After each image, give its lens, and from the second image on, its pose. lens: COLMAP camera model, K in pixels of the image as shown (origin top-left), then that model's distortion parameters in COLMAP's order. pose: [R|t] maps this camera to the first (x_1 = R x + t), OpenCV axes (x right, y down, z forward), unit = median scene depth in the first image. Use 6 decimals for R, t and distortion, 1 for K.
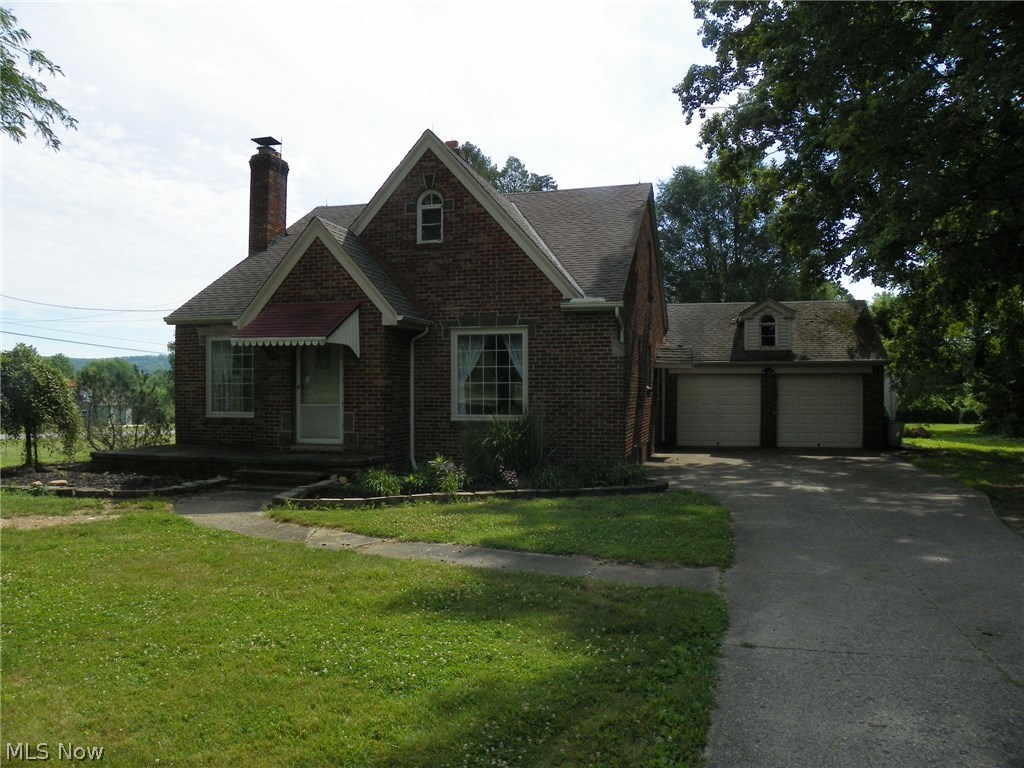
lens RADIAL K [[817.6, 0, 512.0], [0, 817.6, 384.0], [0, 0, 1]] dist [-0.002245, -0.000818]
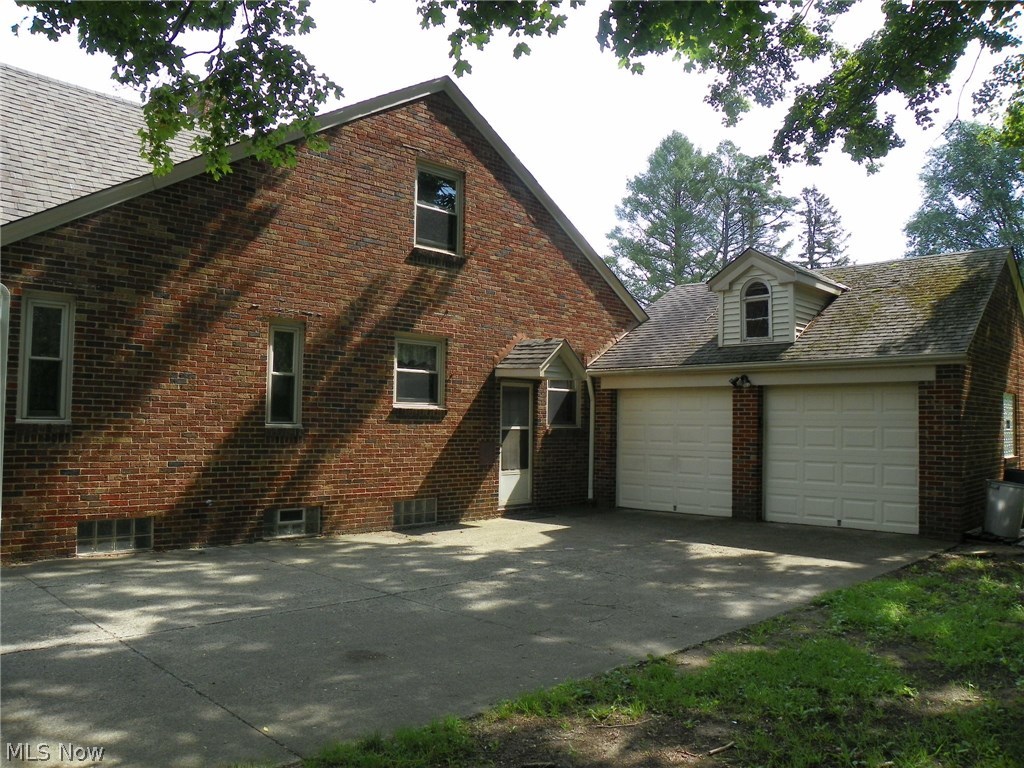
lens RADIAL K [[817.6, 0, 512.0], [0, 817.6, 384.0], [0, 0, 1]] dist [-0.002245, -0.000818]
pose [[0.804120, -0.010802, -0.594369, 0.511659], [-0.038353, 0.996809, -0.070003, 0.030548], [0.593229, 0.079086, 0.801140, 0.461332]]
